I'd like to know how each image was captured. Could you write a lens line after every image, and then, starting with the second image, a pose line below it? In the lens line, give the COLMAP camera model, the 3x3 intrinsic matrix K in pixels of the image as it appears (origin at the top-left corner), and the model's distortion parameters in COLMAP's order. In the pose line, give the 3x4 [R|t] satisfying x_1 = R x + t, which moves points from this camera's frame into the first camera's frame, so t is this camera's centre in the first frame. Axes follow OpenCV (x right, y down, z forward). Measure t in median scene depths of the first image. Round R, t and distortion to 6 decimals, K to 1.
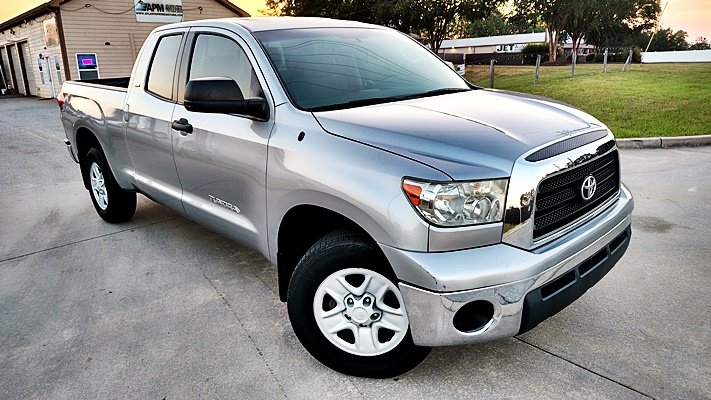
lens RADIAL K [[467.4, 0, 355.5], [0, 467.4, 200.0], [0, 0, 1]] dist [-0.003679, -0.001650]
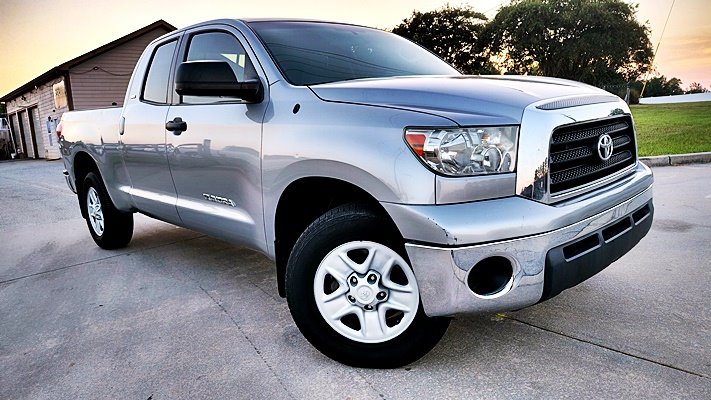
lens RADIAL K [[469.5, 0, 354.2], [0, 469.5, 205.3], [0, 0, 1]] dist [-0.002710, -0.002944]
pose [[0.999282, -0.035969, -0.011895, 0.005217], [0.034626, 0.994538, -0.098462, 0.141263], [0.015372, 0.097979, 0.995070, 0.062863]]
